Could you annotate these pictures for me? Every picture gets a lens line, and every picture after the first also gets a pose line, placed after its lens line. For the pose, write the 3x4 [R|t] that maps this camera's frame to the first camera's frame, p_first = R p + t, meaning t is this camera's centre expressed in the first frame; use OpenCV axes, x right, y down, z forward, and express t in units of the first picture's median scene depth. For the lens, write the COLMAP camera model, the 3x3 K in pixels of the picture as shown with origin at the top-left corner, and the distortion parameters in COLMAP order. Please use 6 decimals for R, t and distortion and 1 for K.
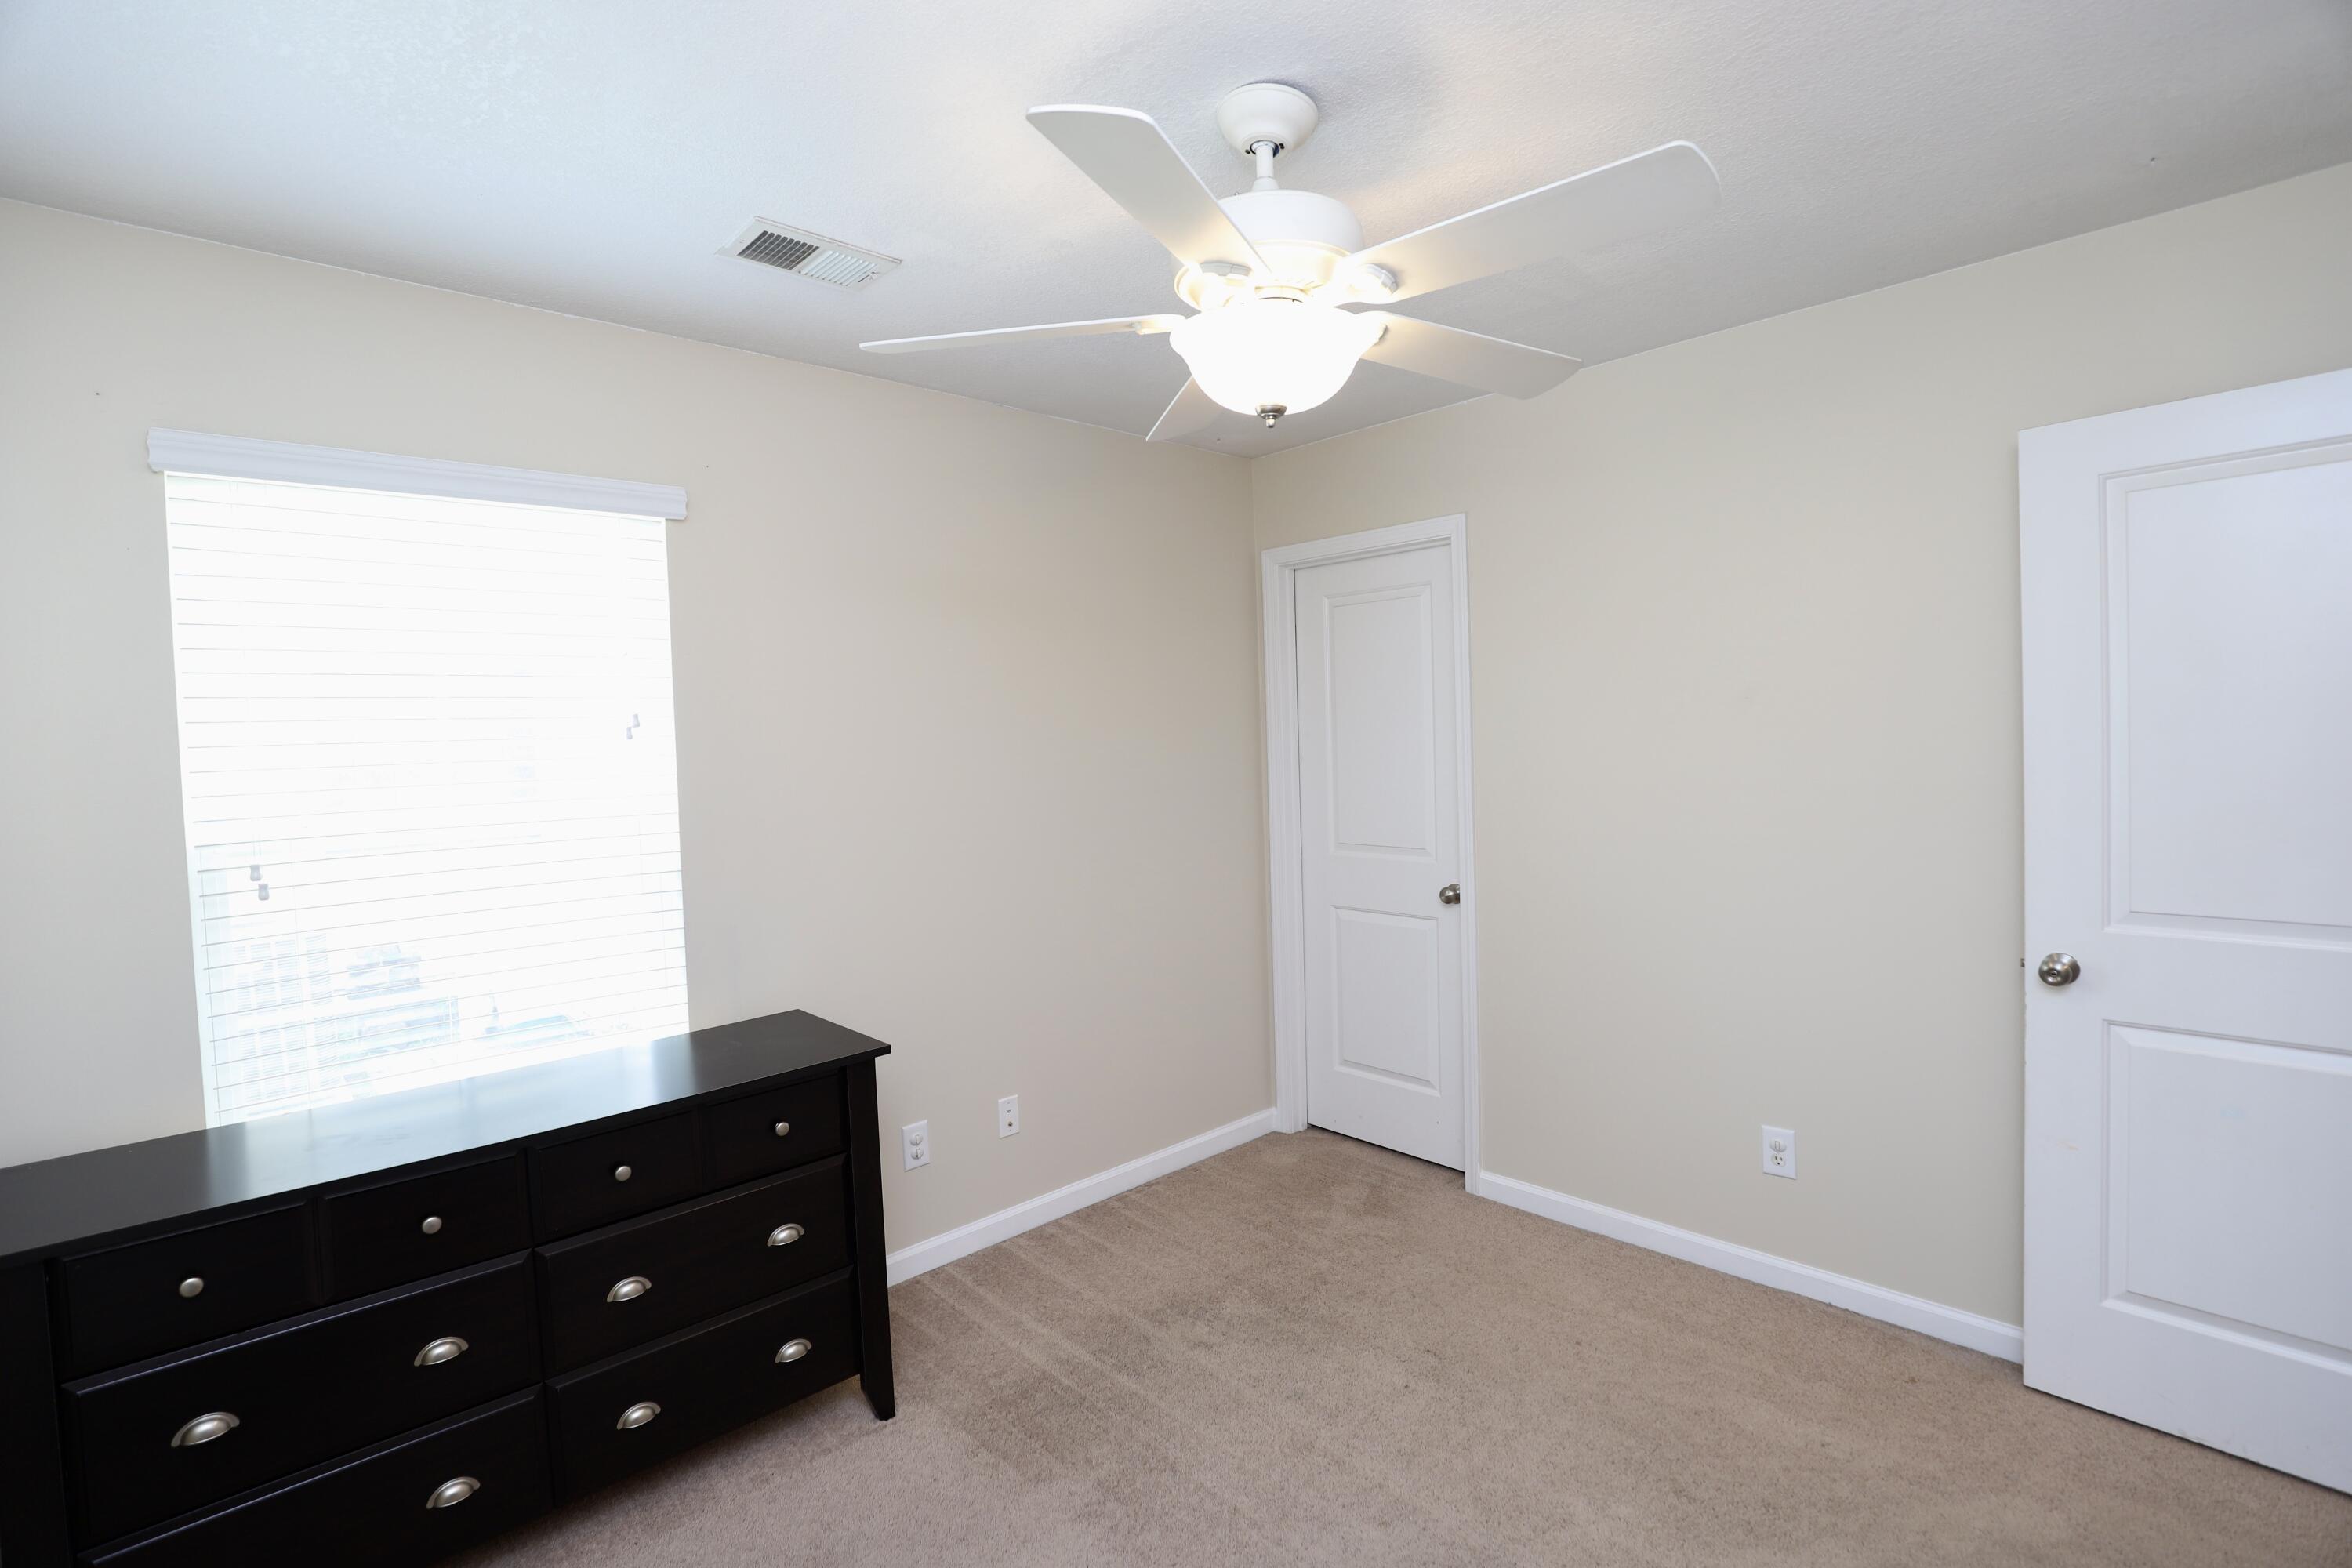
lens RADIAL K [[1086.9, 0, 1173.2], [0, 1086.9, 779.7], [0, 0, 1]] dist [-0.026667, 0.000284]
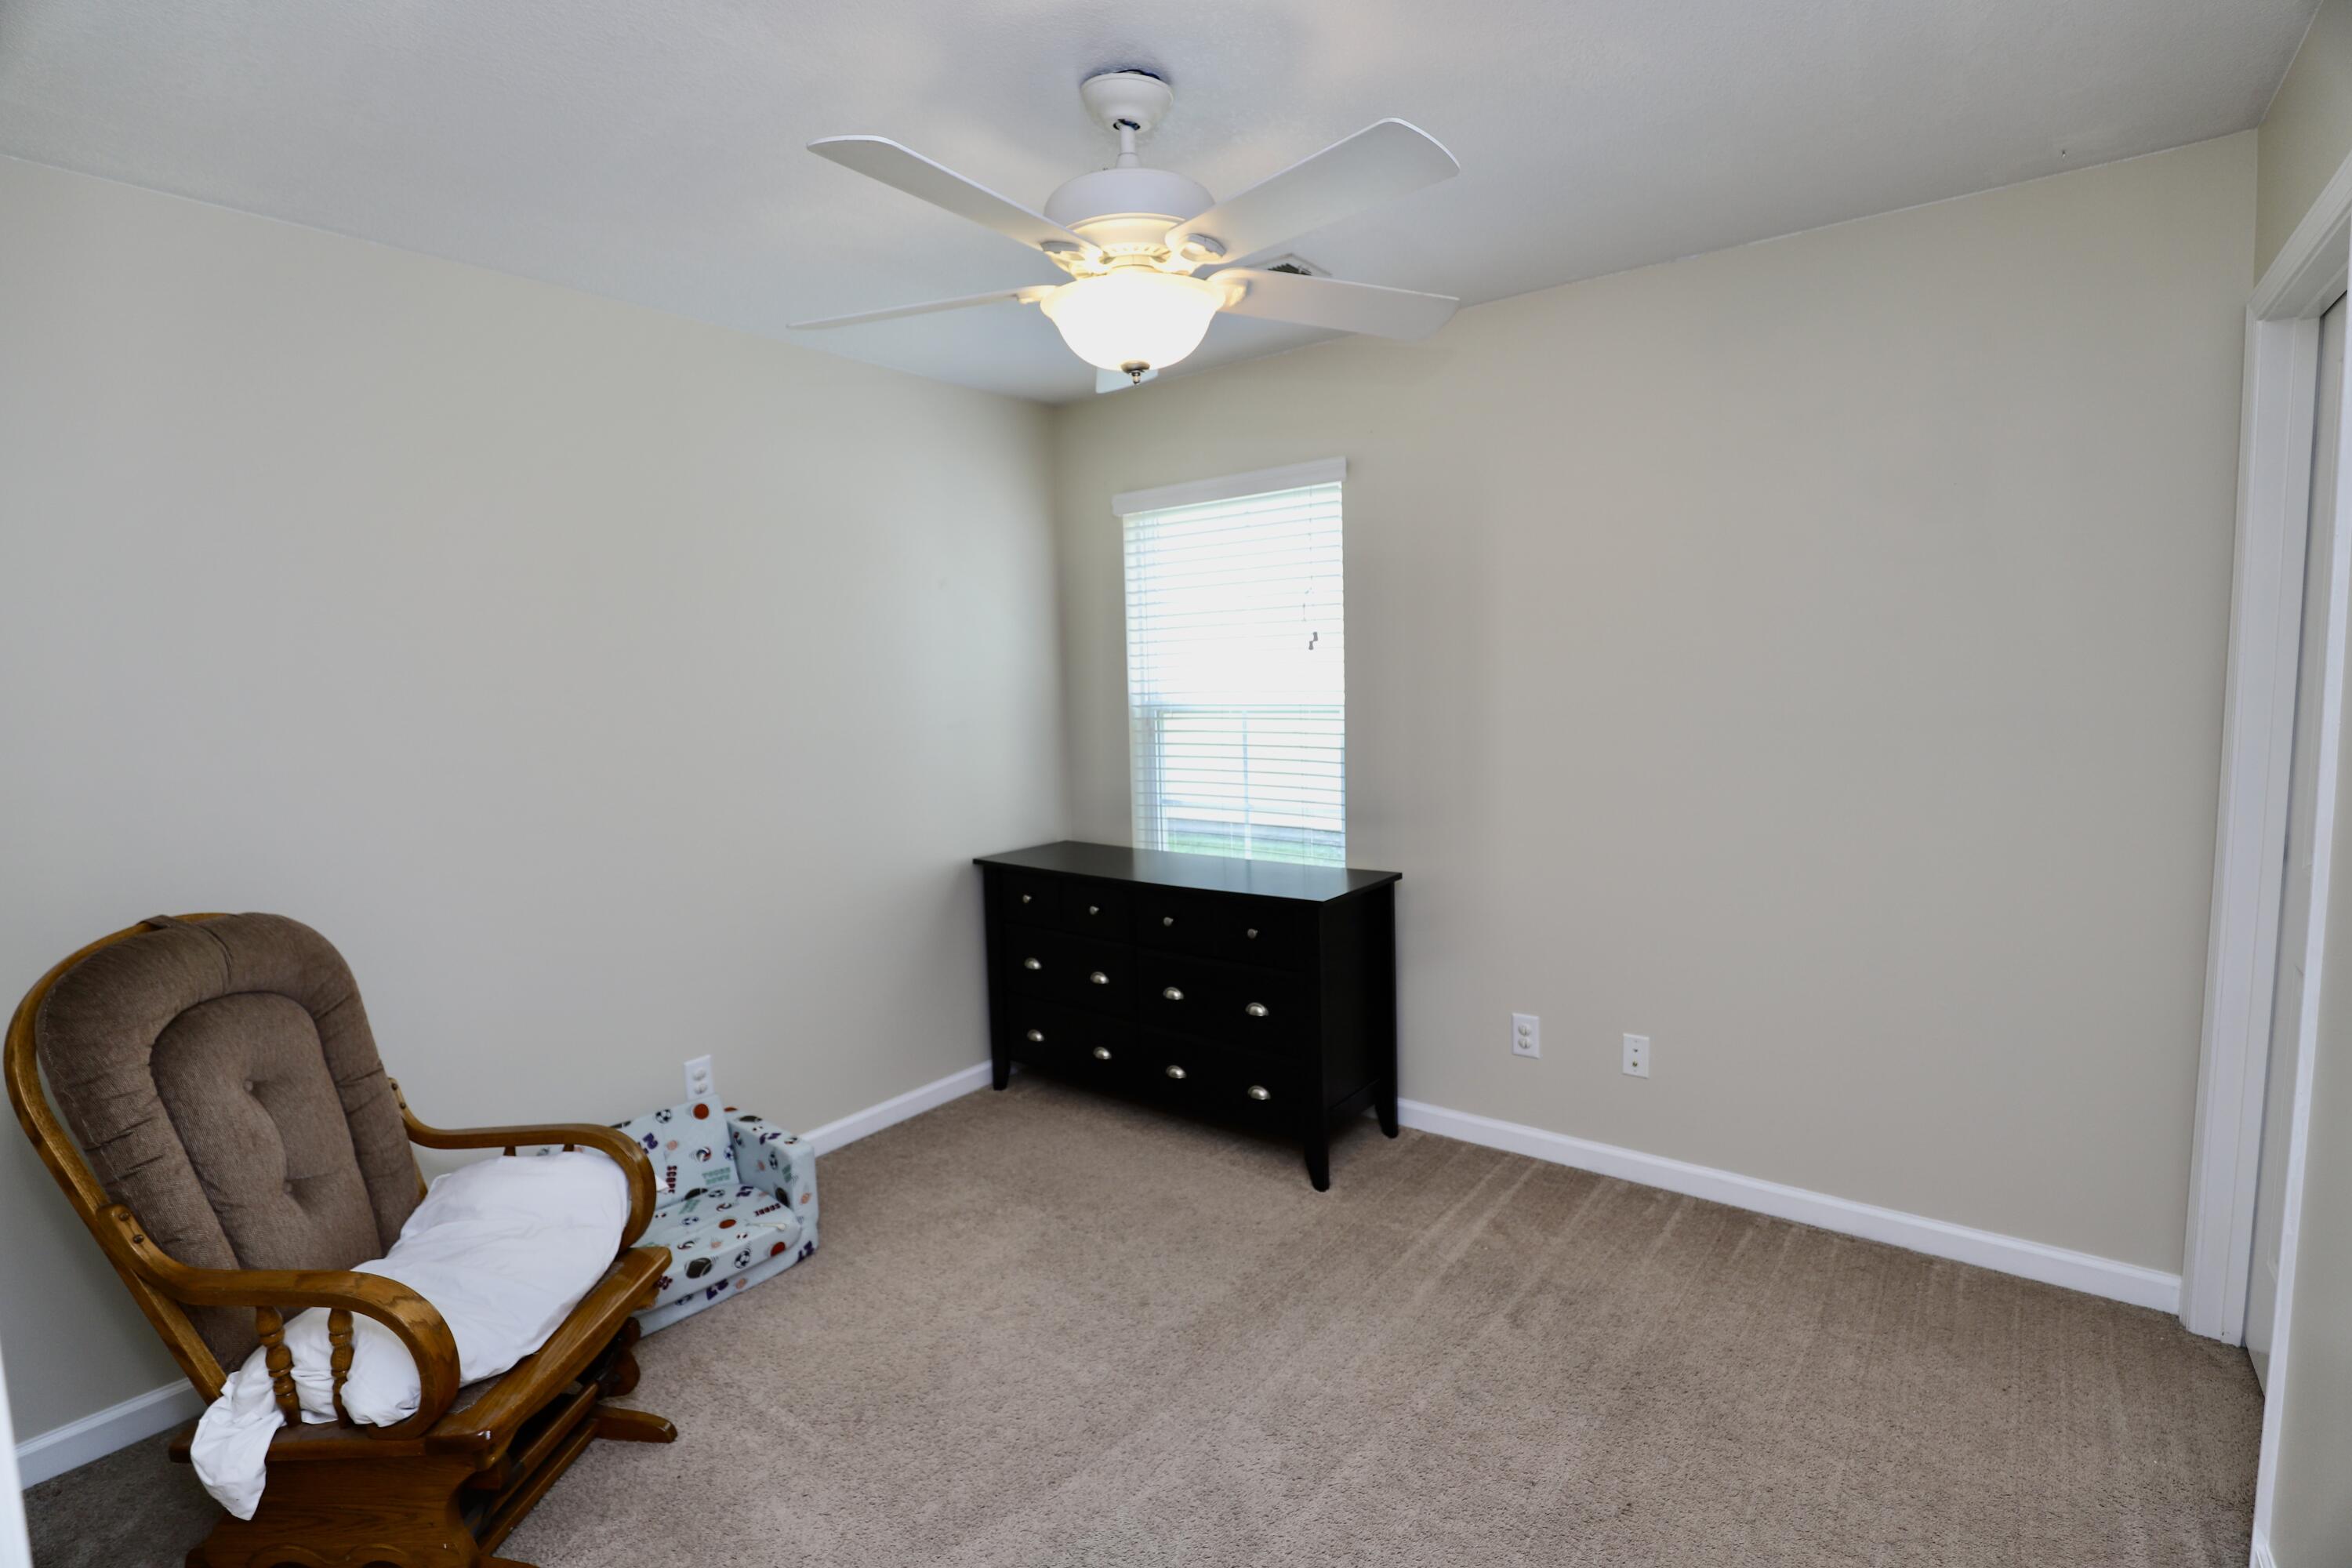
lens RADIAL K [[1086.9, 0, 1173.2], [0, 1086.9, 779.7], [0, 0, 1]] dist [-0.026667, 0.000284]
pose [[0.168648, 0.143283, -0.975207, 0.824580], [-0.018774, 0.989666, 0.142161, -0.065491], [0.985498, -0.005667, 0.169595, 0.559334]]
